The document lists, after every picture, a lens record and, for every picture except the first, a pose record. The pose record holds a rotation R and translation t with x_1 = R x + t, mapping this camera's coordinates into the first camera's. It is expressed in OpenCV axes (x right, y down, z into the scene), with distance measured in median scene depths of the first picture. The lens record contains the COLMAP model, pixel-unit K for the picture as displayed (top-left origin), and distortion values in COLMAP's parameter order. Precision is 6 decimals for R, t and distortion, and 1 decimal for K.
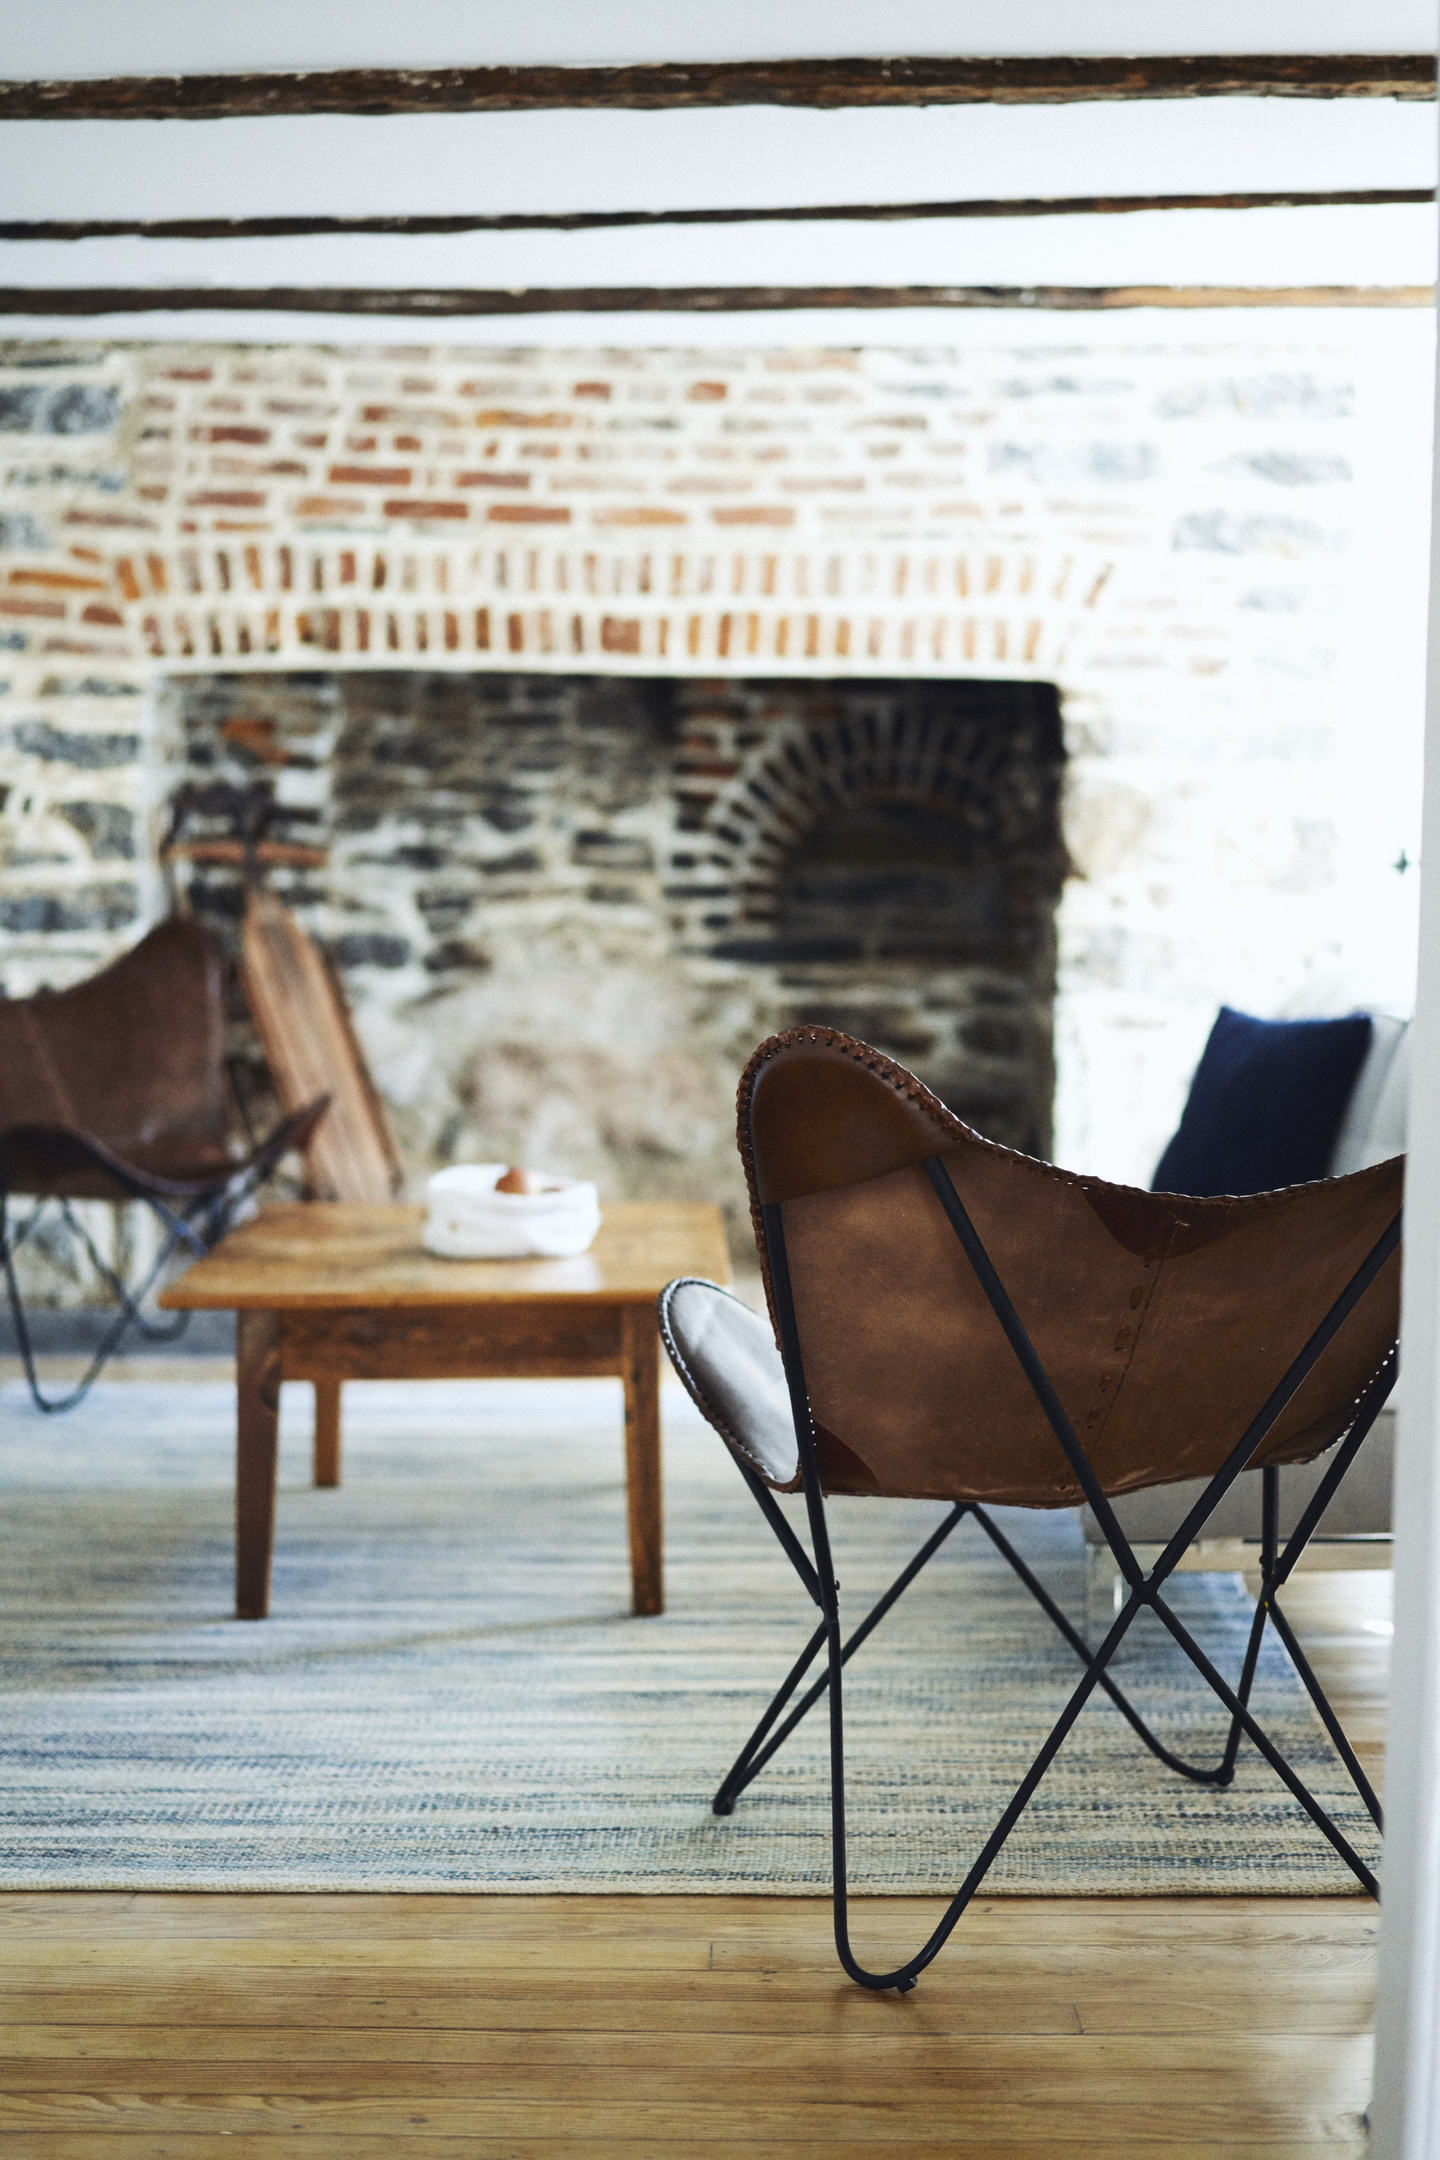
lens RADIAL K [[3338.1, 0, 712.5], [0, 3338.1, 1134.6], [0, 0, 1]] dist [-0.014403, 0.000000]
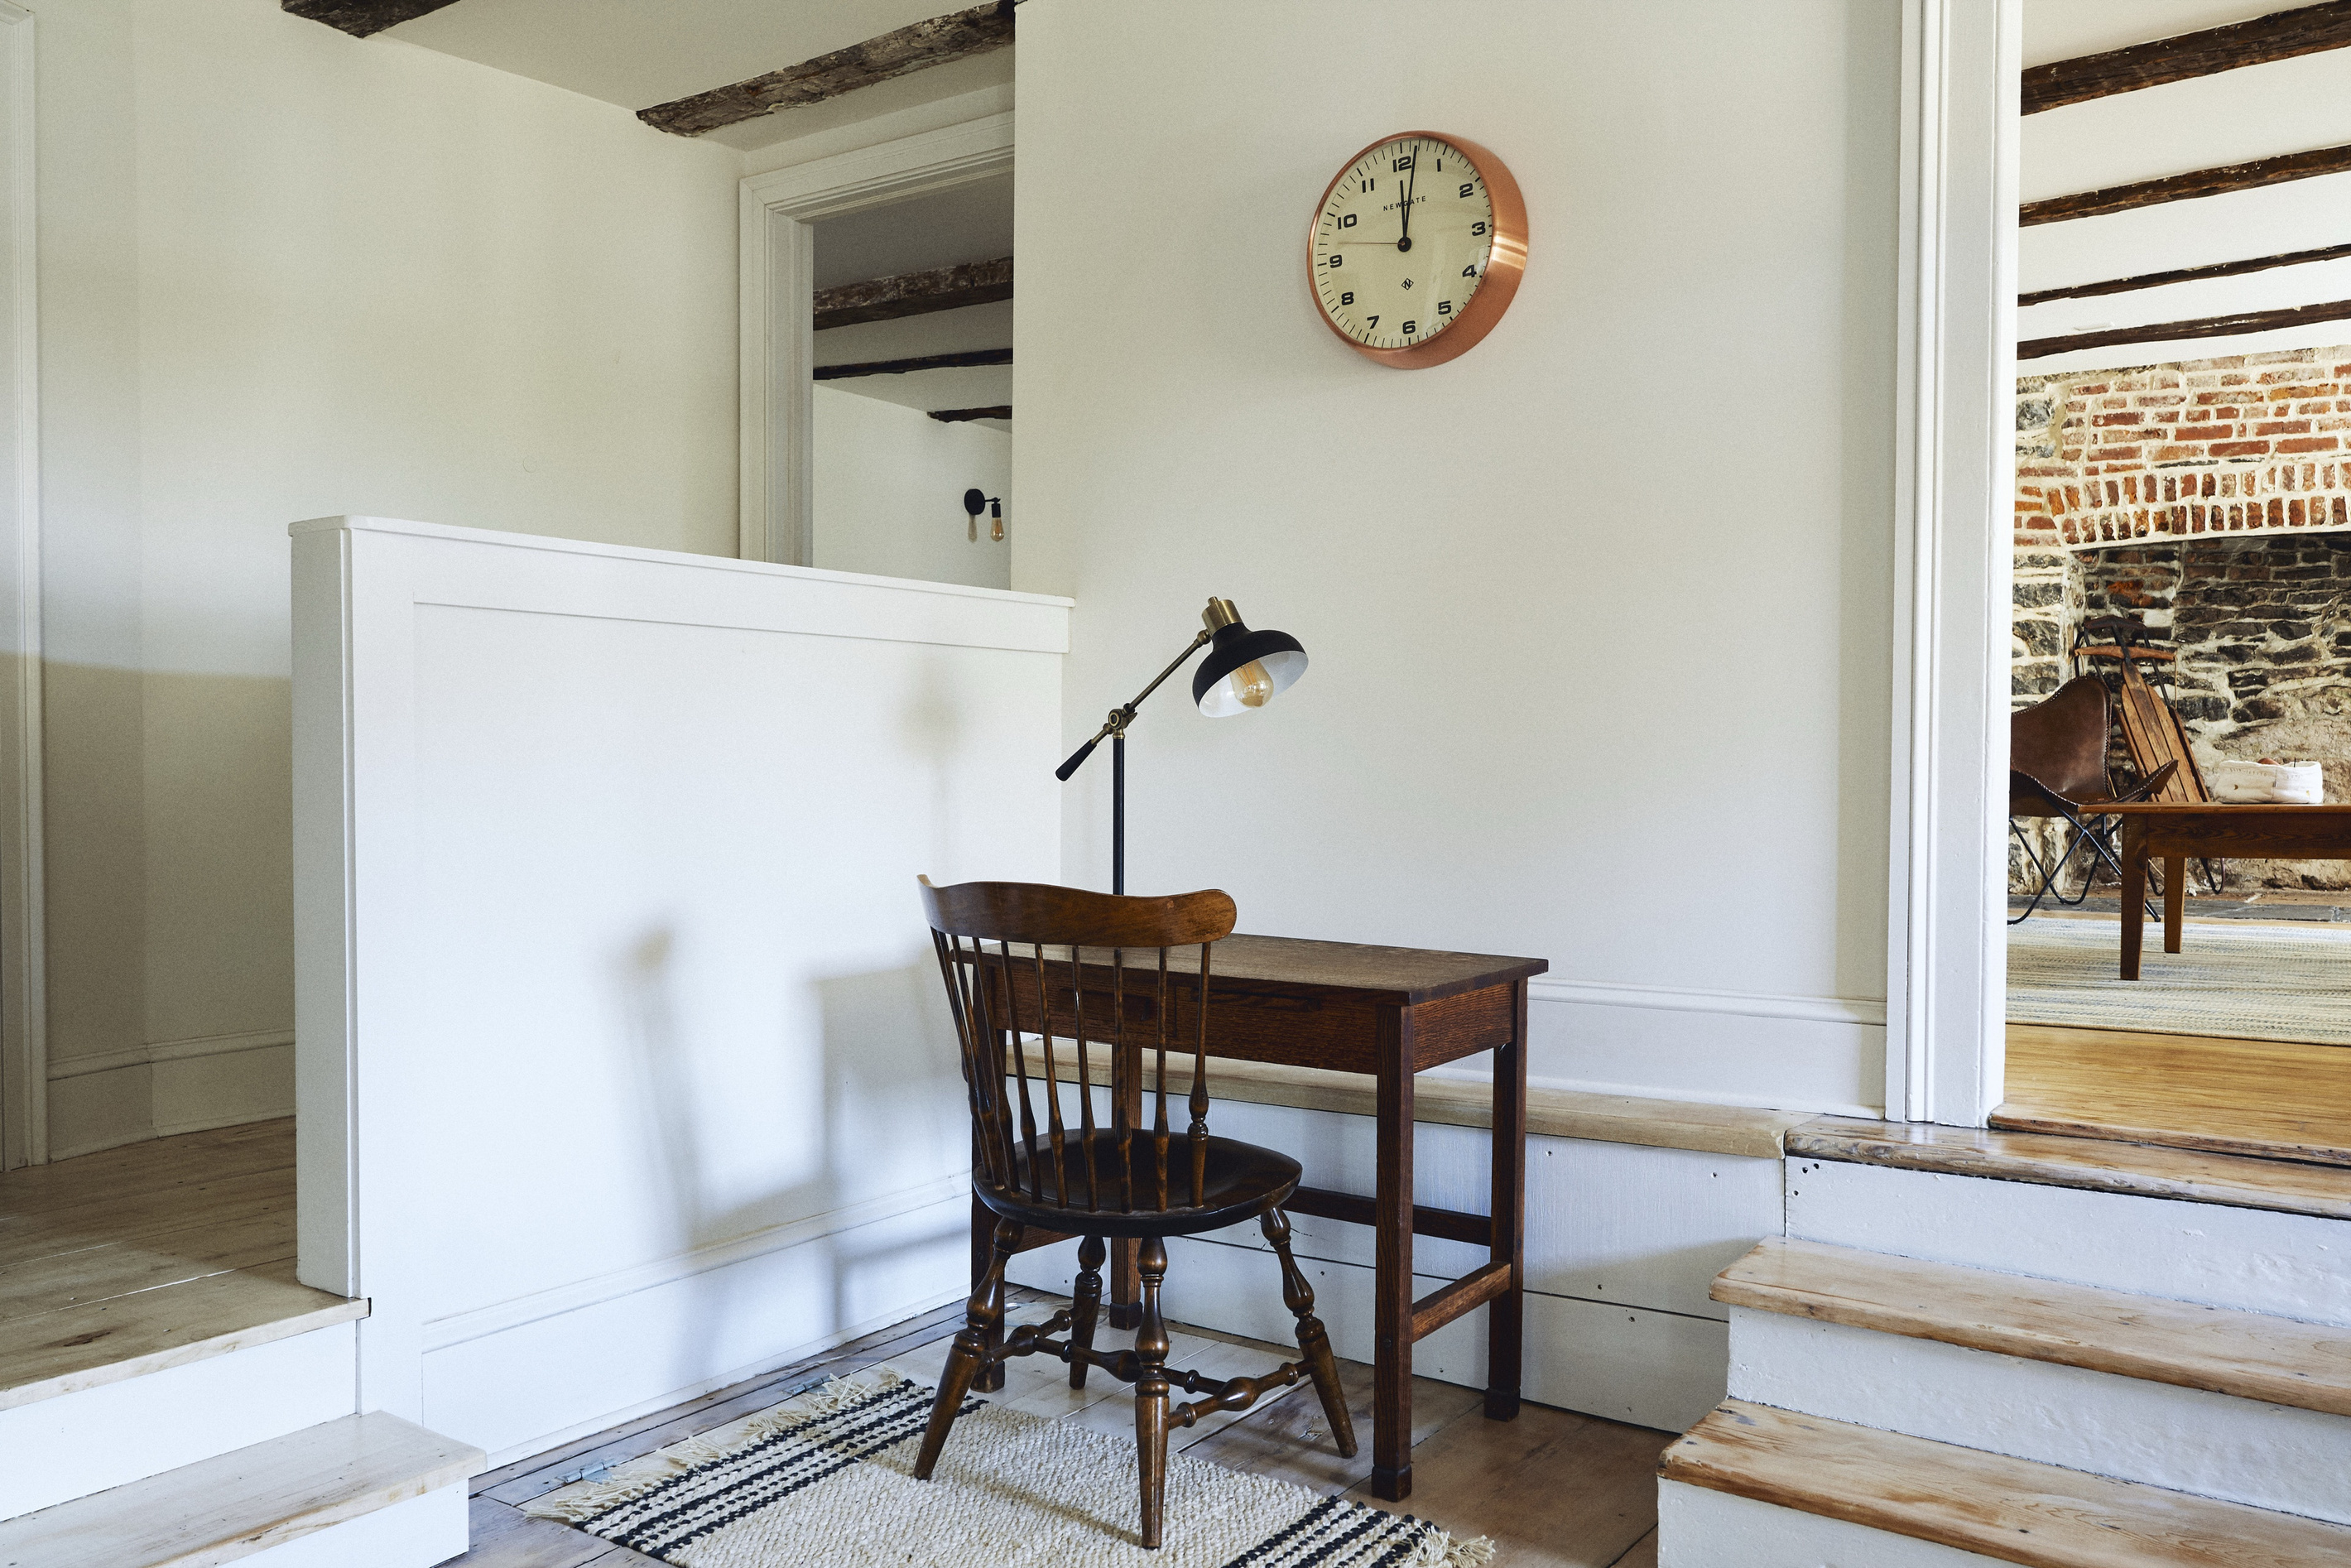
lens RADIAL K [[1875.0, 0, 1196.9], [0, 1875.0, 781.8], [0, 0, 1]] dist [0.004397, 0.001918]
pose [[0.829590, -0.000464, -0.558373, 0.012099], [-0.042754, 0.997011, -0.064349, 0.077233], [0.556734, 0.077256, 0.827090, -0.121086]]
